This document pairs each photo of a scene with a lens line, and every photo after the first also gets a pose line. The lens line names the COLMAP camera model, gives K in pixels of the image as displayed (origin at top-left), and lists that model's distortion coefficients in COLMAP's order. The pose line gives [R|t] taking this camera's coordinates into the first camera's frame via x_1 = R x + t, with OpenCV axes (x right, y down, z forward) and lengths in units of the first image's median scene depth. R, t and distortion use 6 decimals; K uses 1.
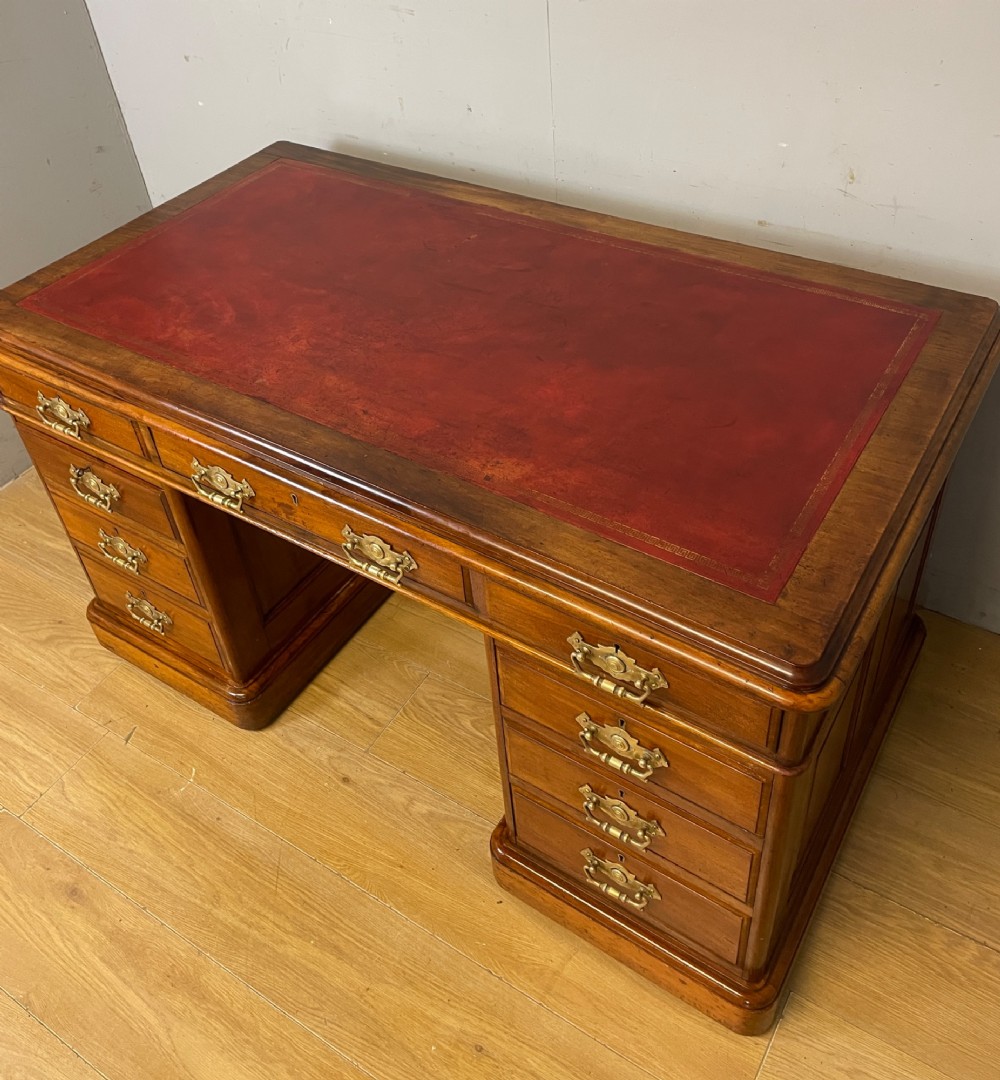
lens RADIAL K [[1007.5, 0, 497.0], [0, 1007.5, 417.5], [0, 0, 1]] dist [0.100090, -0.123218]
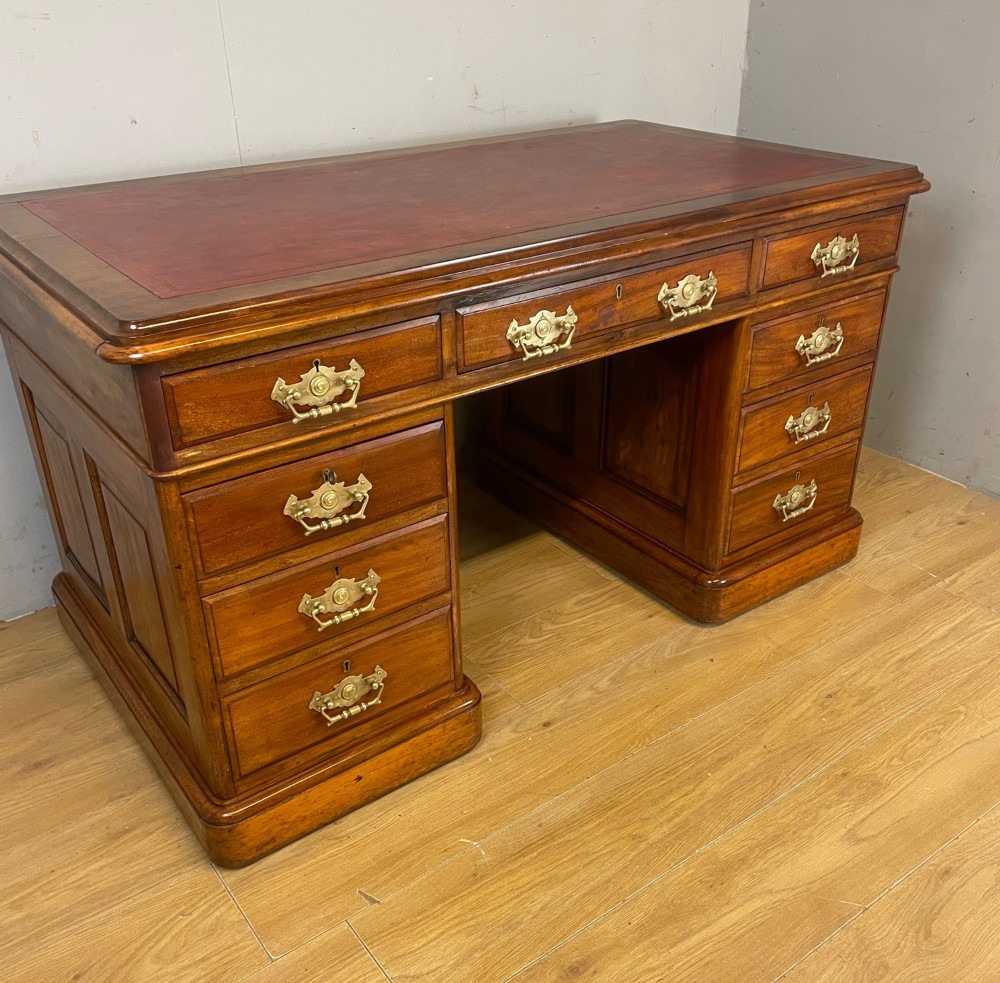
lens RADIAL K [[1004.9, 0, 498.6], [0, 1004.9, 524.8], [0, 0, 1]] dist [0.114350, -0.157153]
pose [[0.346459, -0.399630, 0.848683, -1.068440], [0.565486, 0.810826, 0.150955, 0.040137], [-0.748460, 0.427618, 0.506903, 0.554157]]
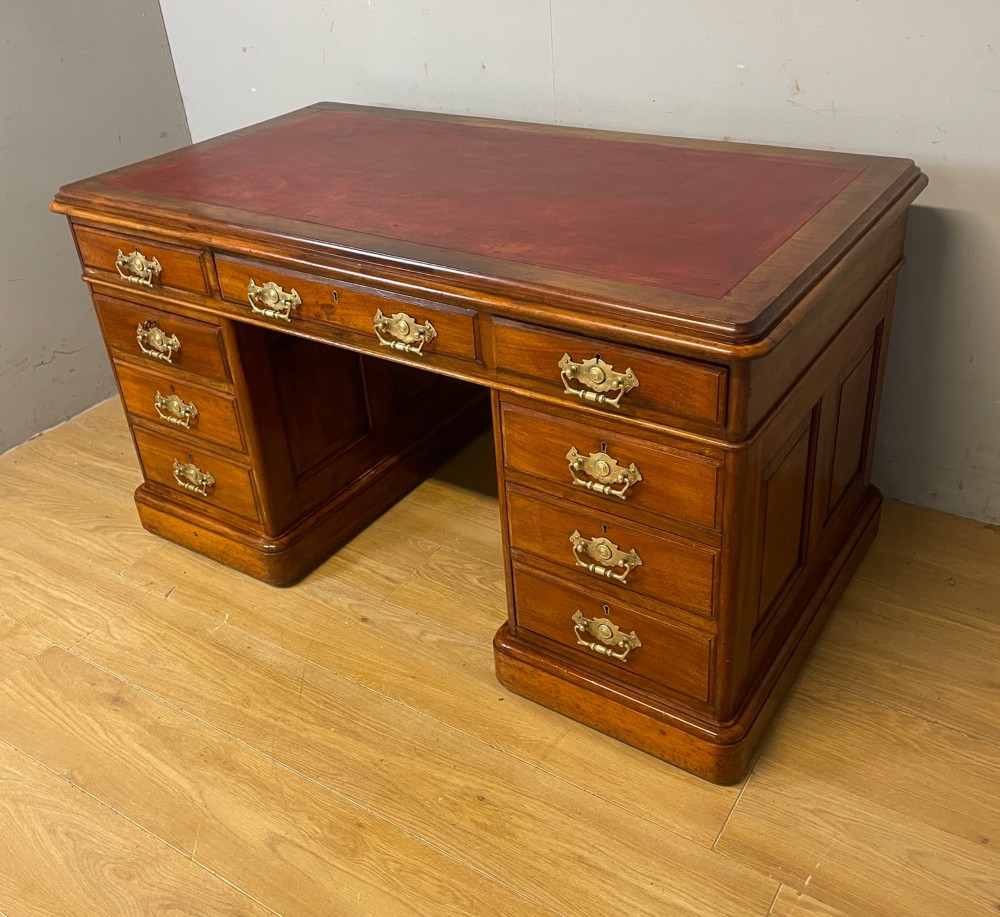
lens RADIAL K [[1004.8, 0, 503.6], [0, 1004.8, 402.4], [0, 0, 1]] dist [0.112954, -0.157654]
pose [[0.999937, 0.010931, -0.002352, 0.004221], [-0.011163, 0.988002, -0.154038, 0.329614], [0.000640, 0.154055, 0.988062, -0.145213]]
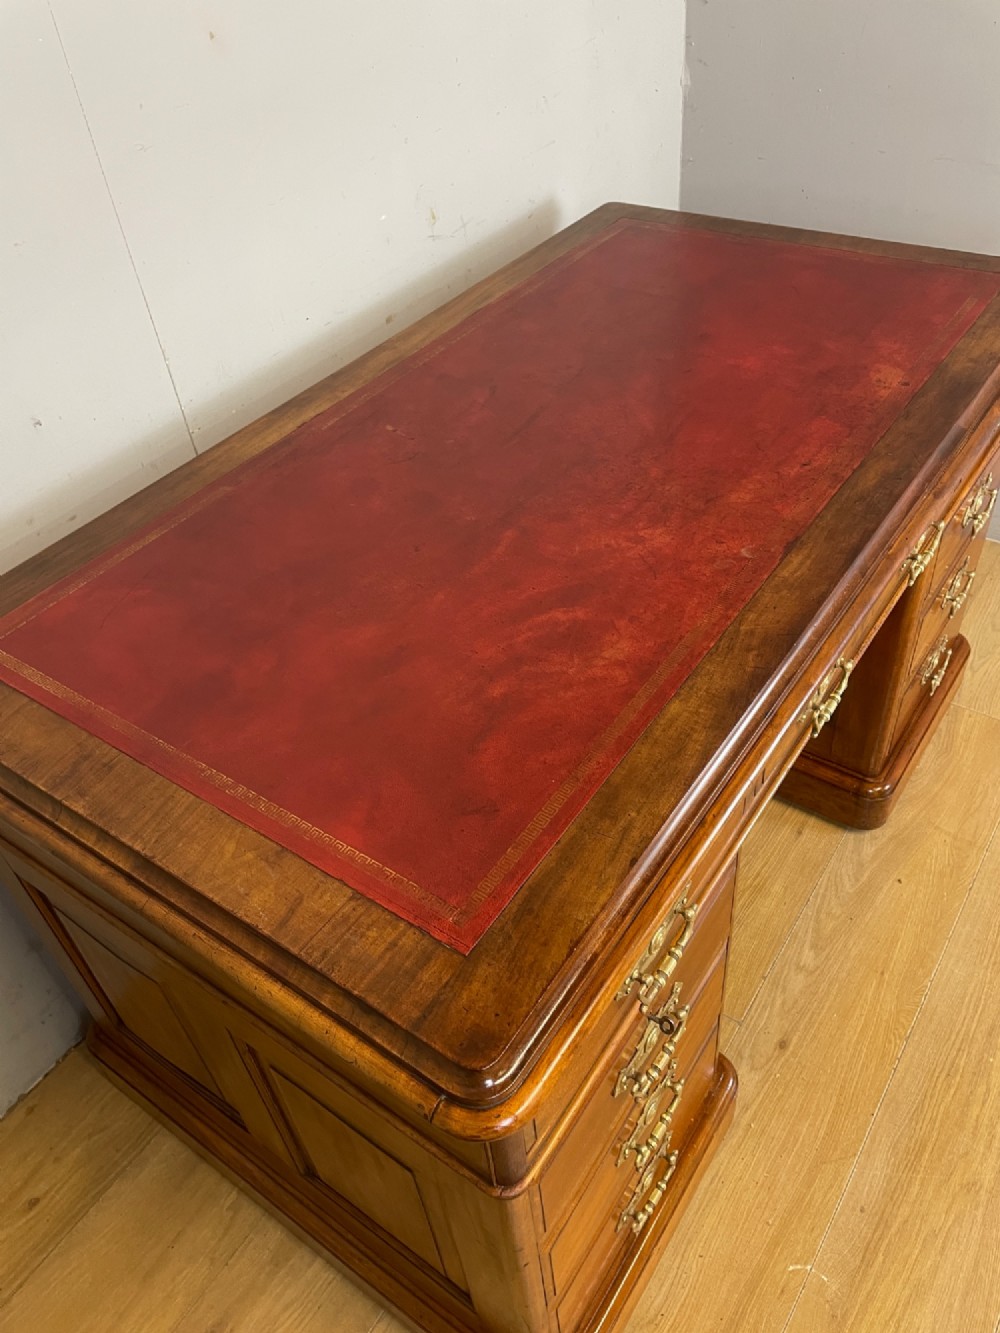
lens RADIAL K [[1009.8, 0, 504.2], [0, 1009.8, 656.0], [0, 0, 1]] dist [0.096260, -0.120151]
pose [[0.033806, -0.610091, 0.791610, -0.745752], [0.674406, 0.598474, 0.432441, -0.364799], [-0.737586, 0.519247, 0.431682, 0.759214]]
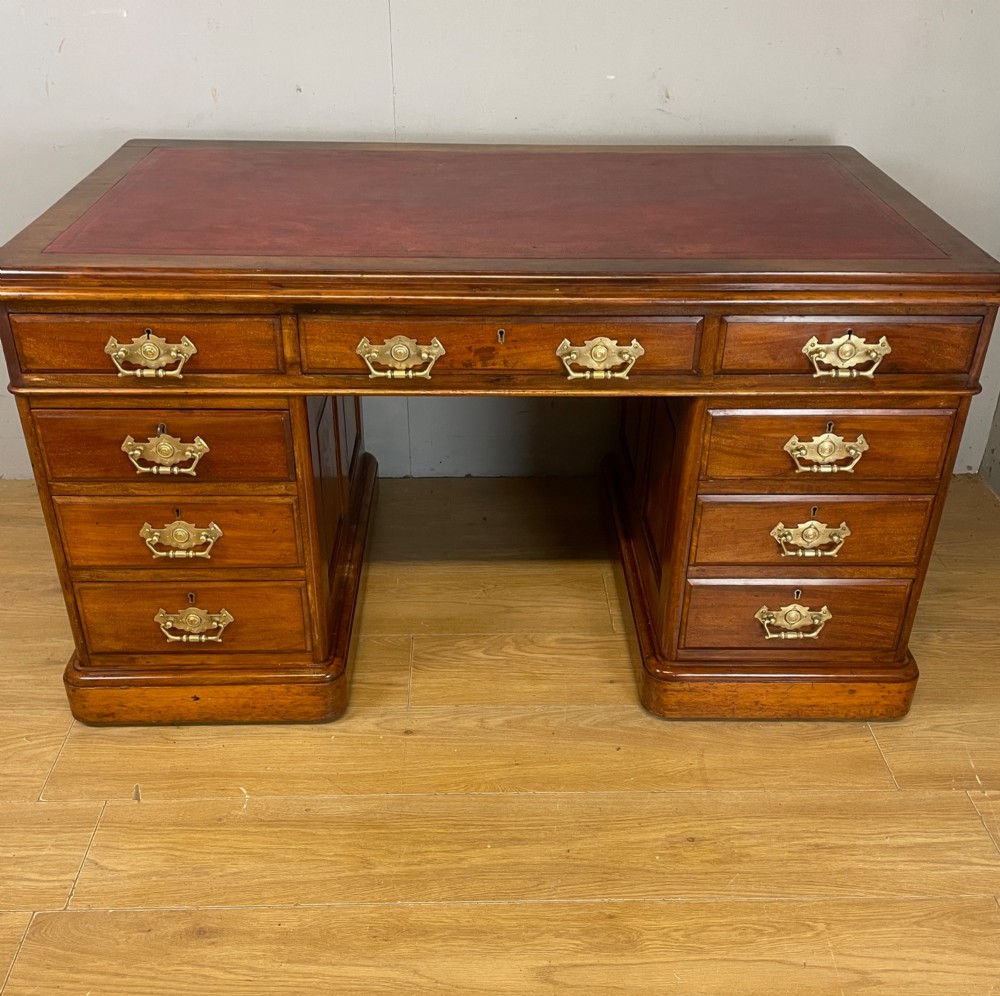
lens RADIAL K [[1066.7, 0, 497.9], [0, 1066.7, 499.9], [0, 0, 1]] dist [0.108151, -0.143478]
pose [[0.819726, -0.219003, 0.529233, -0.700852], [0.293192, 0.954215, -0.059258, 0.261103], [-0.492025, 0.203742, 0.846405, 0.082106]]
